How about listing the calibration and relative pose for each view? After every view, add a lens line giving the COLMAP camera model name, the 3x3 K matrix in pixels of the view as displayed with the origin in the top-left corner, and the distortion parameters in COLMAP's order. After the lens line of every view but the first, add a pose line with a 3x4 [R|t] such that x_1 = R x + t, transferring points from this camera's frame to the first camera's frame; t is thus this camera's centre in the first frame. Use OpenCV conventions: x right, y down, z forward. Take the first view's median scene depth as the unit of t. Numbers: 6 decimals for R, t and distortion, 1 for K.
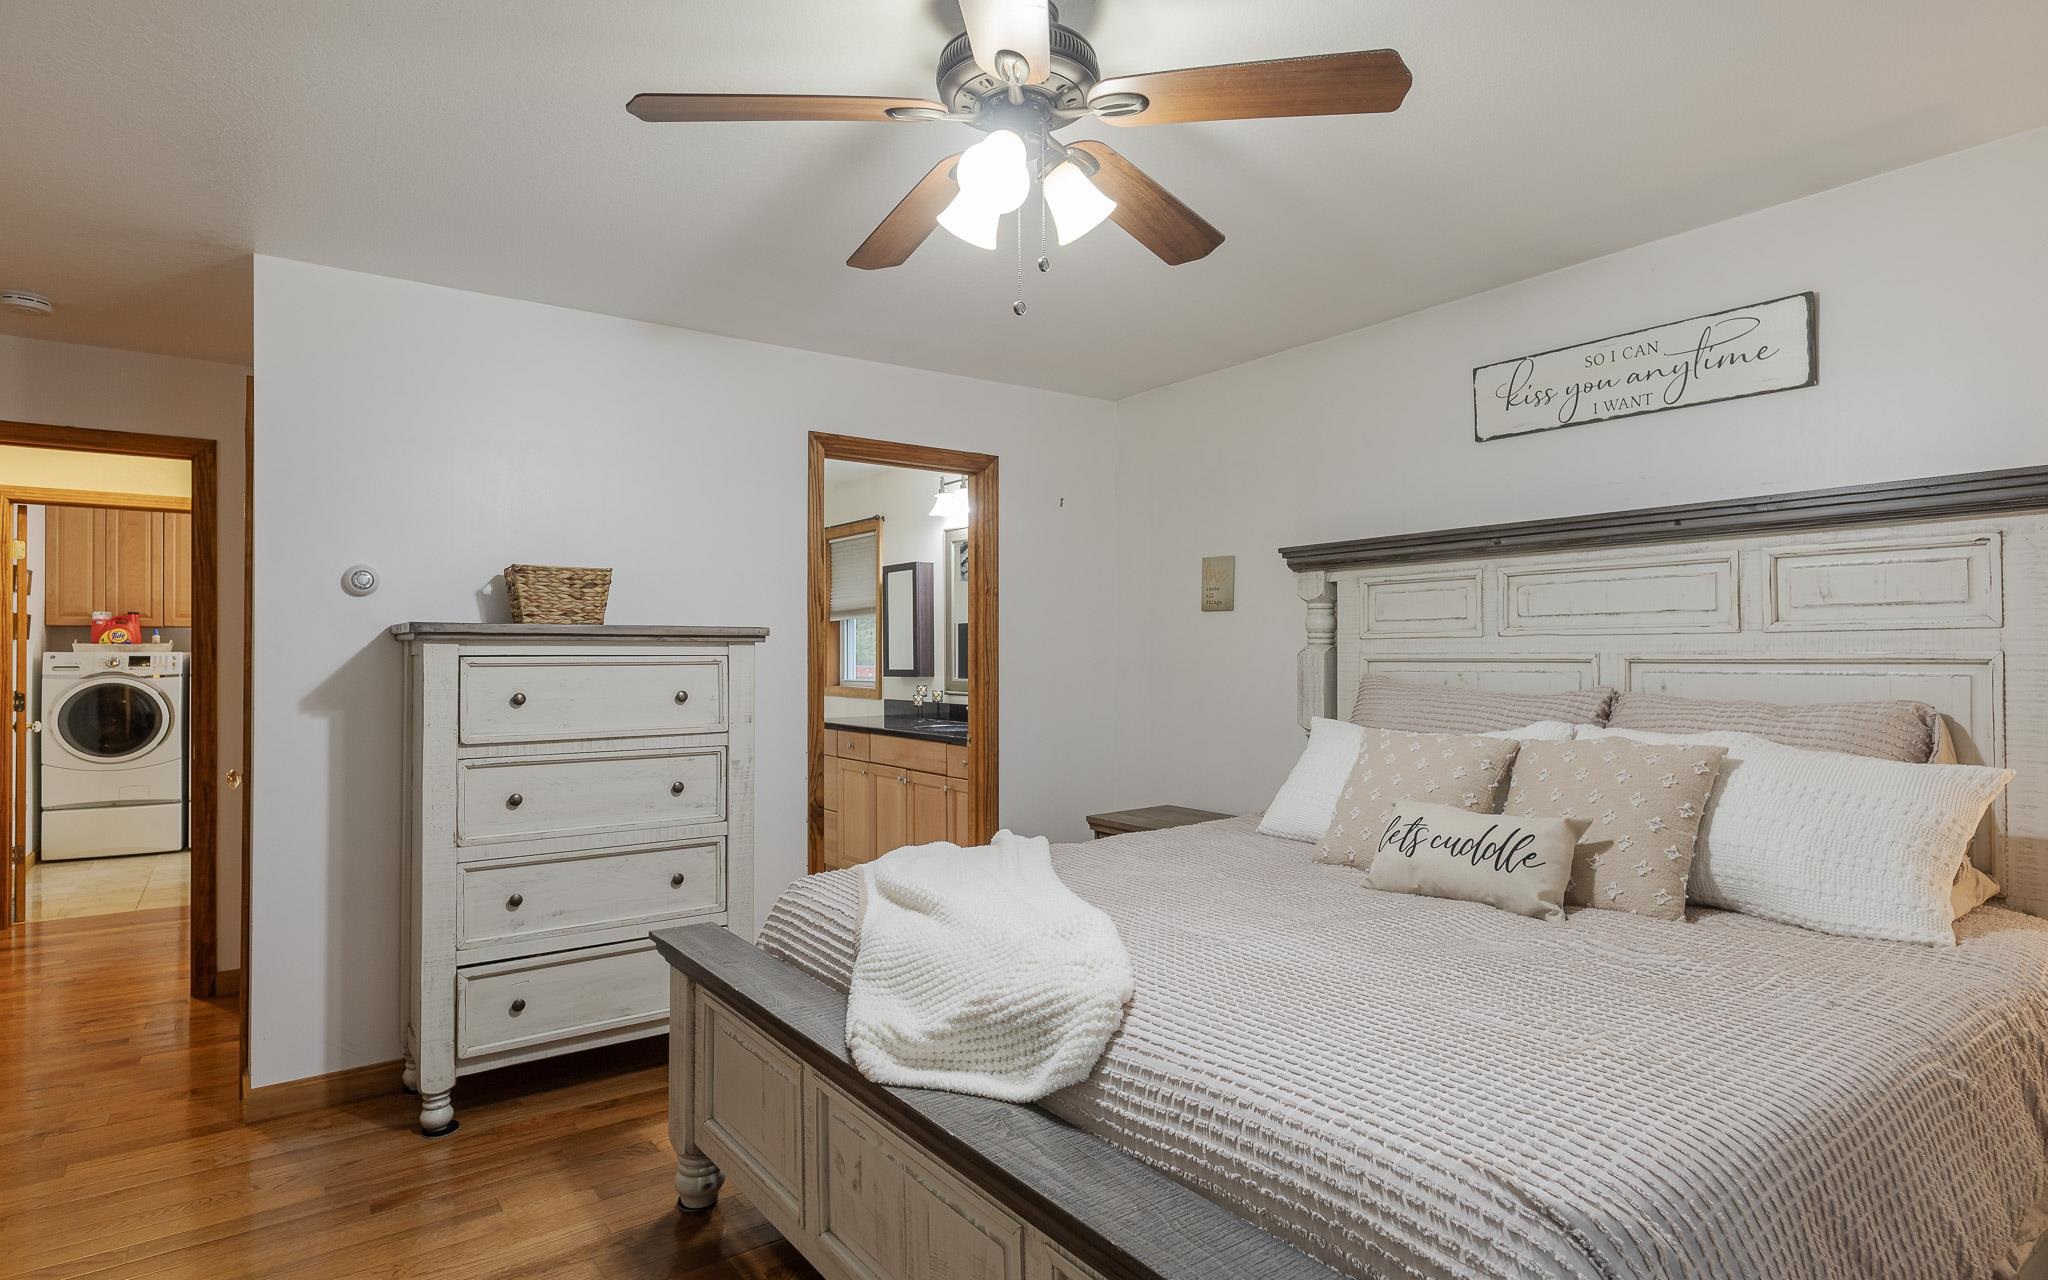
lens RADIAL K [[1082.7, 0, 1032.4], [0, 1082.7, 648.7], [0, 0, 1]] dist [0.002573, 0.002828]
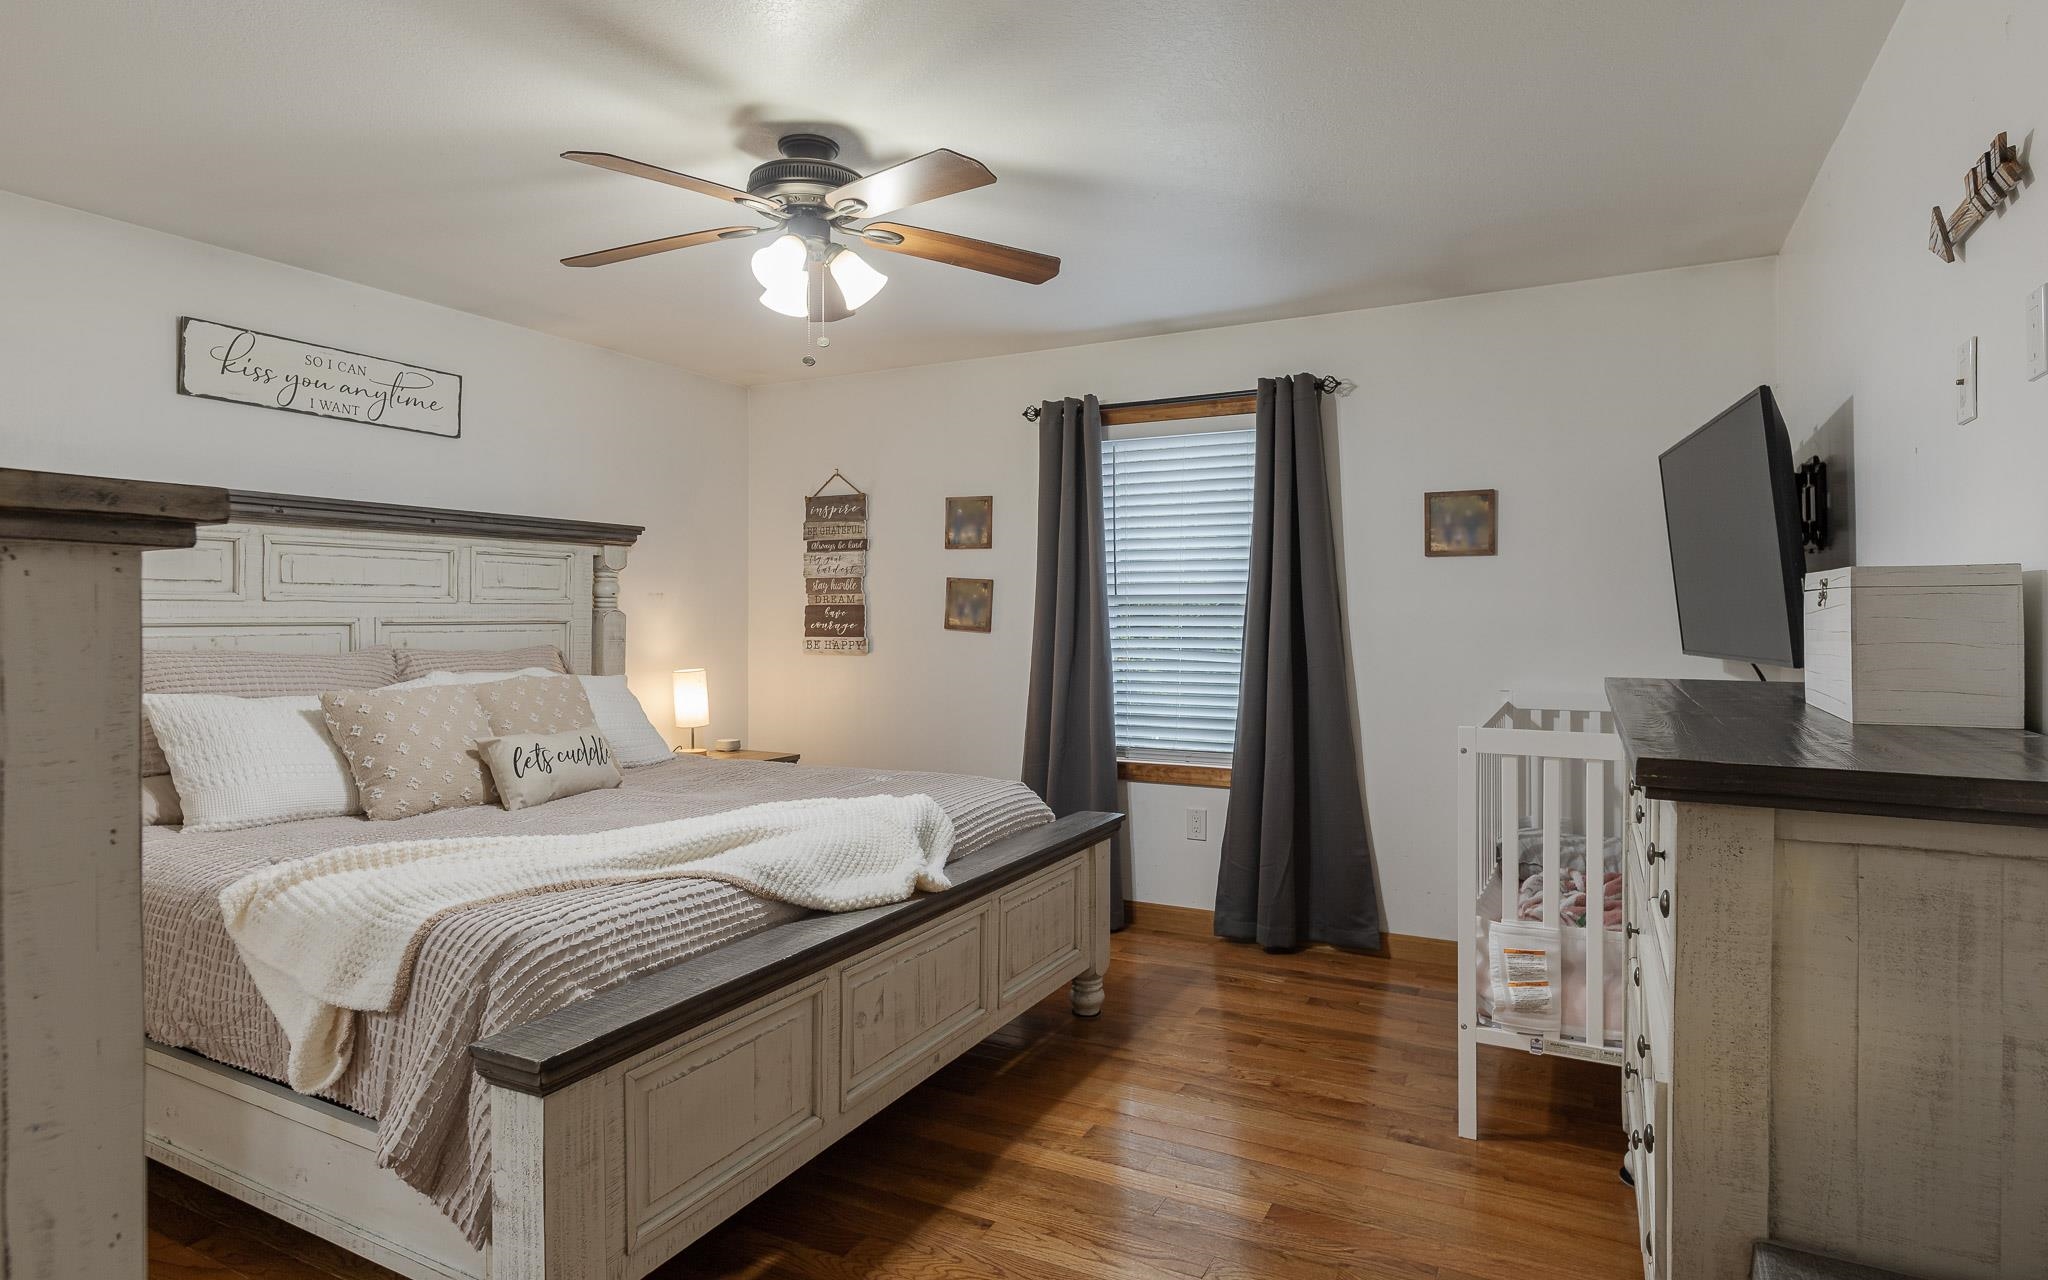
lens RADIAL K [[1082.7, 0, 1019.0], [0, 1082.7, 623.4], [0, 0, 1]] dist [0.002573, 0.002828]
pose [[-0.435489, -0.004136, 0.900184, -0.870074], [-0.003641, 0.999989, 0.002833, 0.004772], [-0.900187, -0.002044, -0.435500, 0.862066]]
